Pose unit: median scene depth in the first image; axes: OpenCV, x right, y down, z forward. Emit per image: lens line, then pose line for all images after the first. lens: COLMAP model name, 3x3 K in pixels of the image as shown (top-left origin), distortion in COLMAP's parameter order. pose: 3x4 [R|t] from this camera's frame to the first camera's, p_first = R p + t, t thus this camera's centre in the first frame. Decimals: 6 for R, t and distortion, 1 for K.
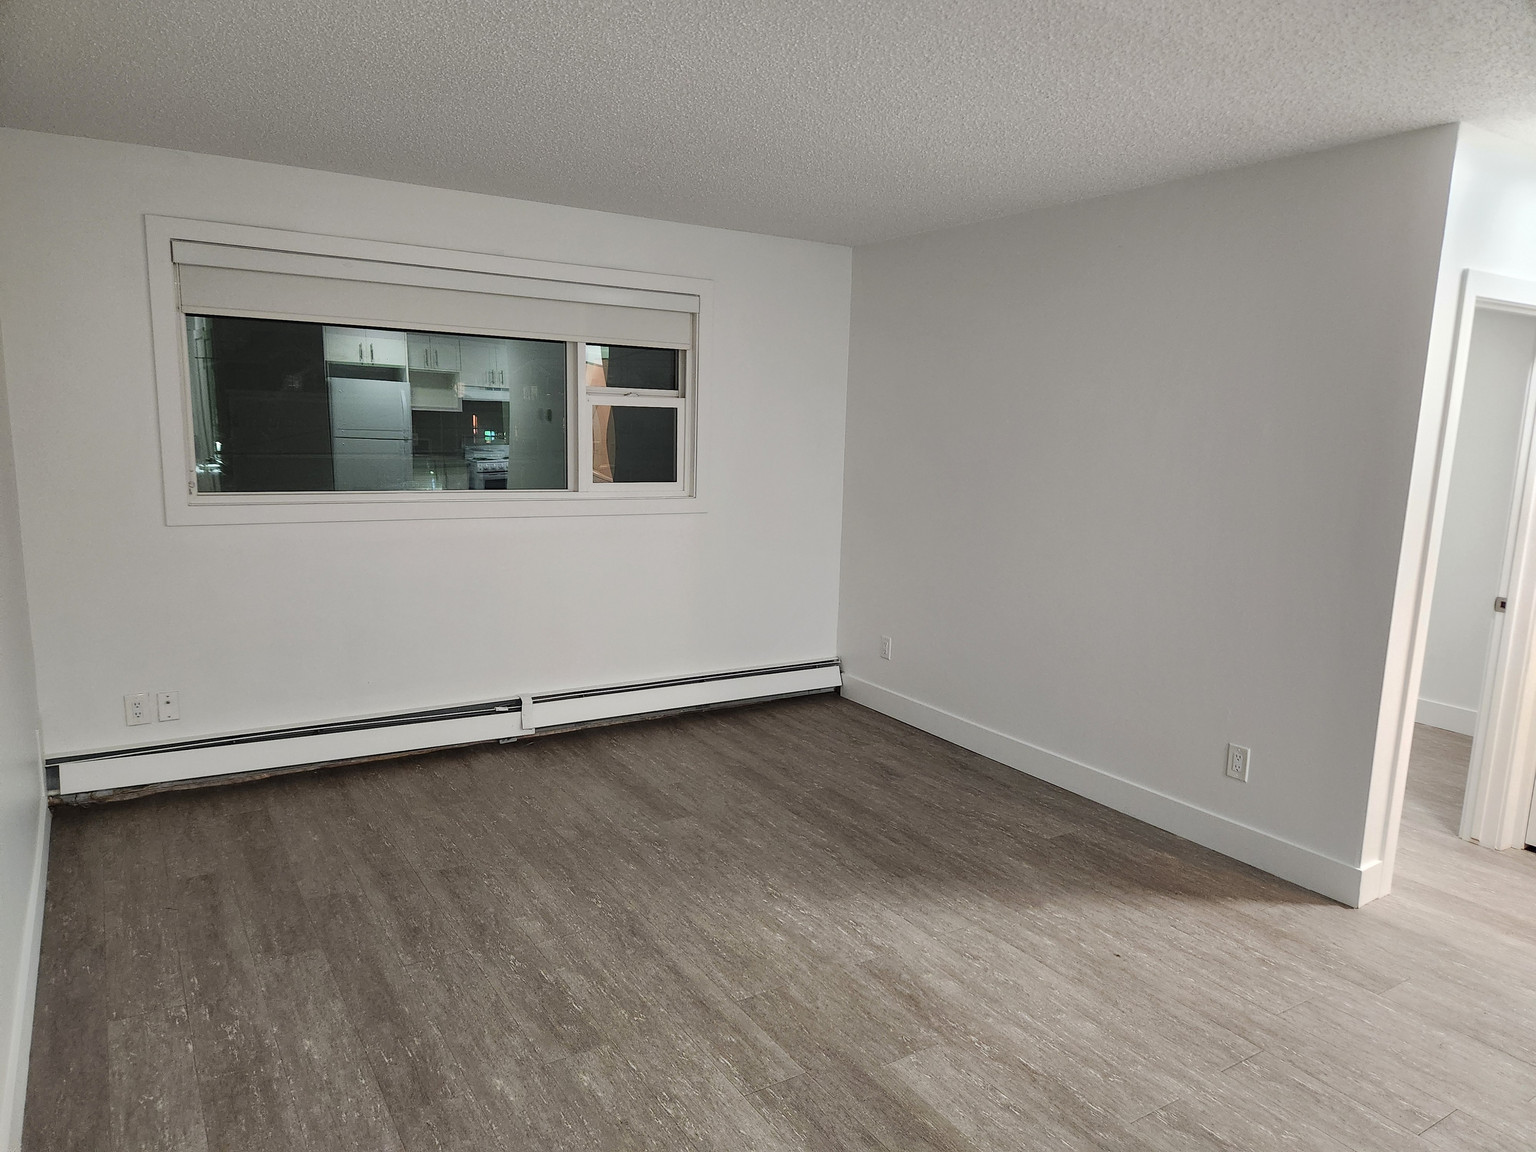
lens RADIAL K [[1026.3, 0, 766.0], [0, 1026.3, 614.0], [0, 0, 1]] dist [0.077198, -0.072461]
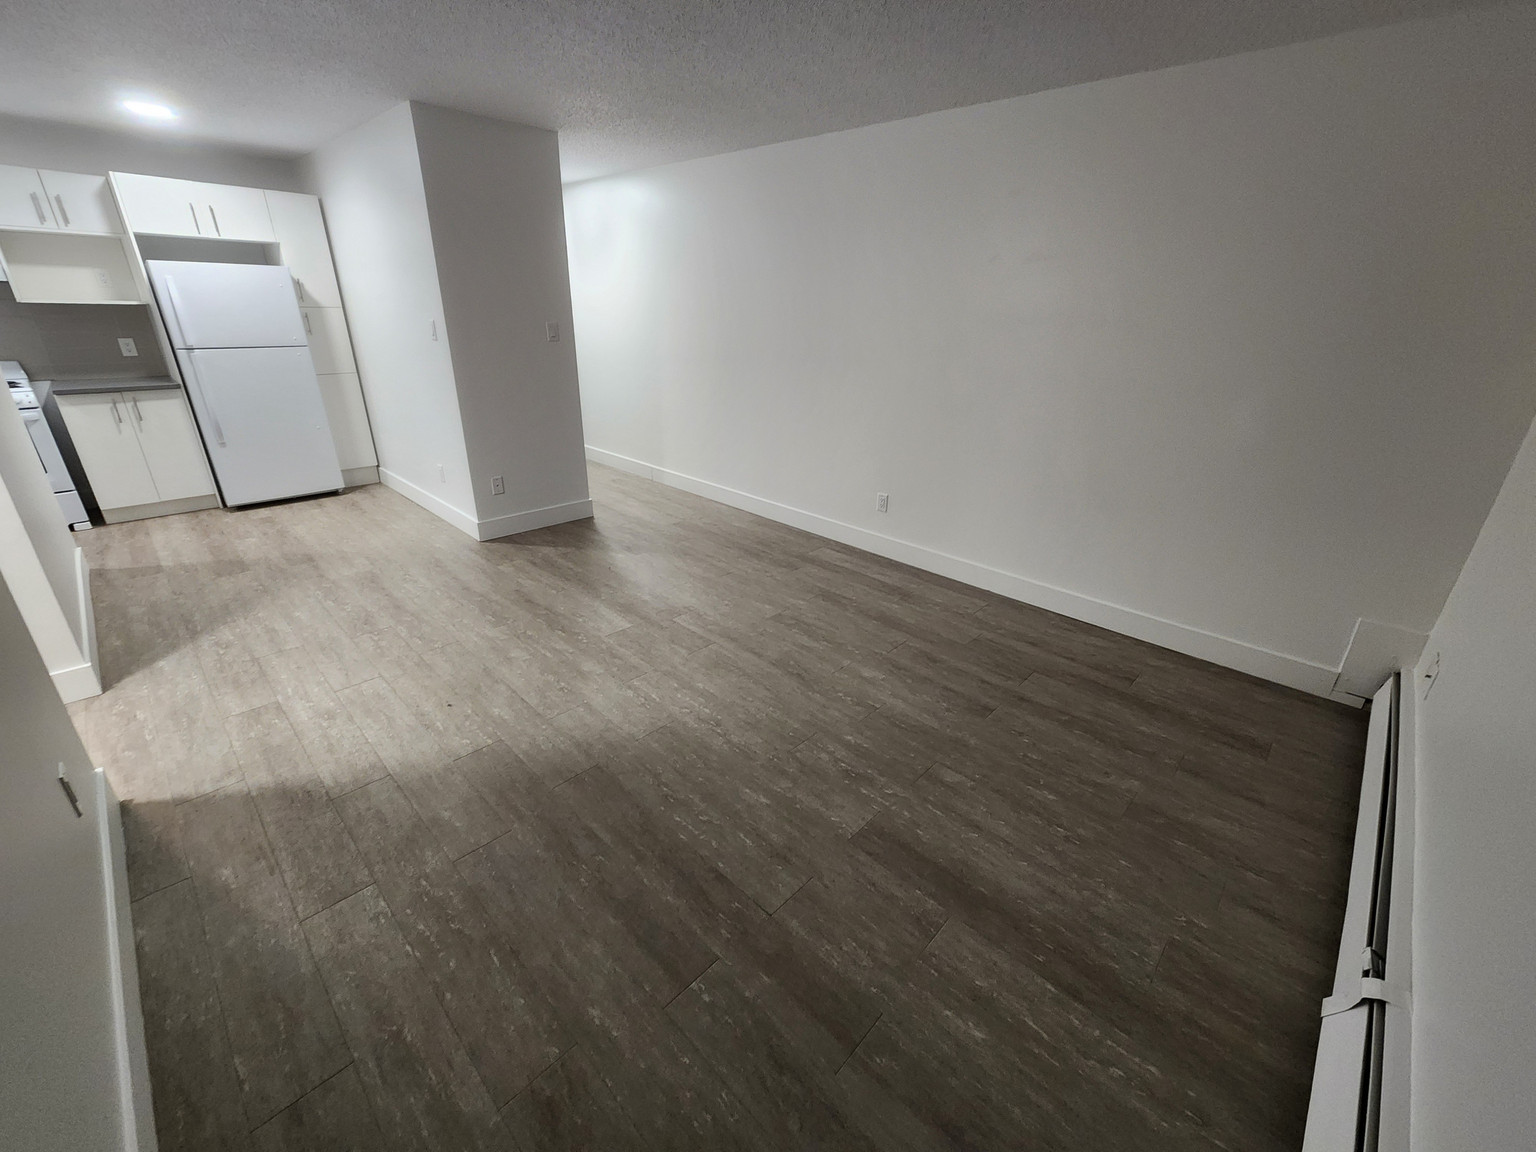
lens RADIAL K [[625.8, 0, 766.0], [0, 625.8, 568.0], [0, 0, 1]] dist [0.000445, 0.000844]
pose [[-0.970596, 0.044303, -0.236603, 0.111643], [-0.094402, 0.834119, 0.543446, -0.272513], [0.221431, 0.549802, -0.805410, 1.491040]]
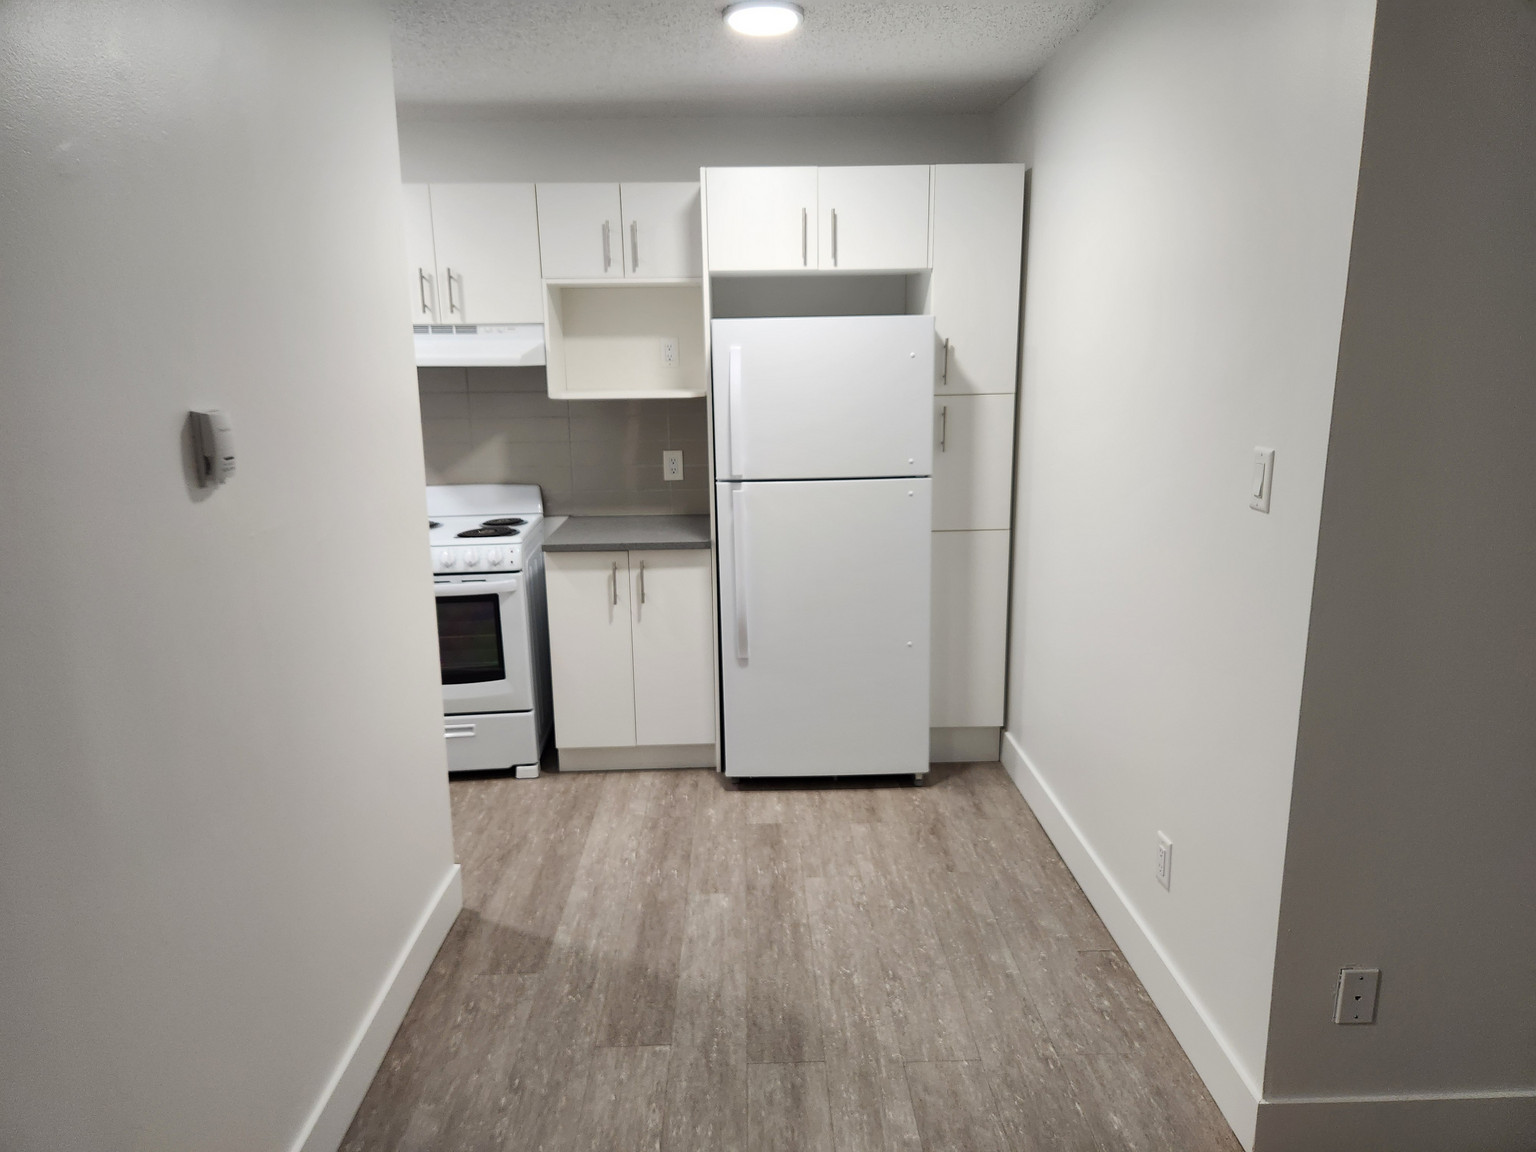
lens RADIAL K [[1026.3, 0, 773.3], [0, 1026.3, 588.1], [0, 0, 1]] dist [0.077198, -0.072461]
pose [[-0.859700, -0.131152, 0.493675, 0.347503], [0.085501, 0.915892, 0.392214, -0.156730], [-0.503593, 0.379396, -0.776178, 0.826958]]
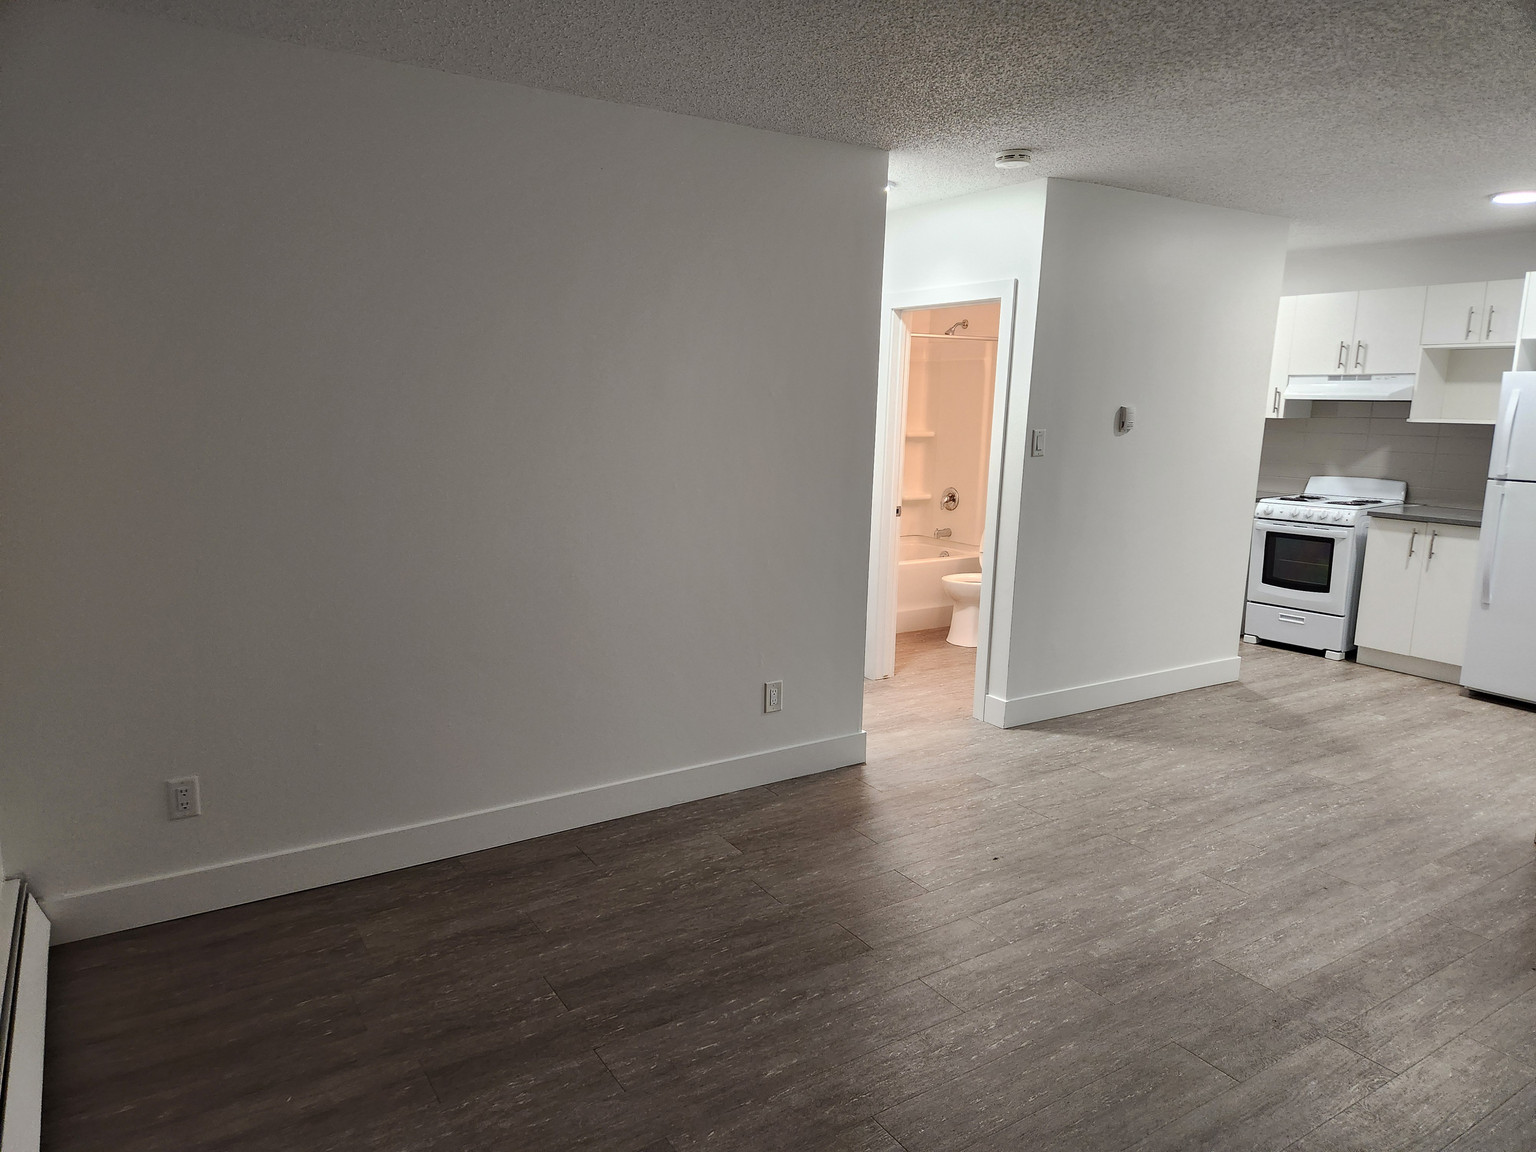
lens RADIAL K [[1026.3, 0, 765.5], [0, 1026.3, 584.8], [0, 0, 1]] dist [0.077198, -0.072461]
pose [[-0.004532, -0.208232, 0.978069, -0.637596], [0.178104, 0.962273, 0.205694, -0.214656], [-0.984001, 0.175131, 0.032726, 1.047607]]
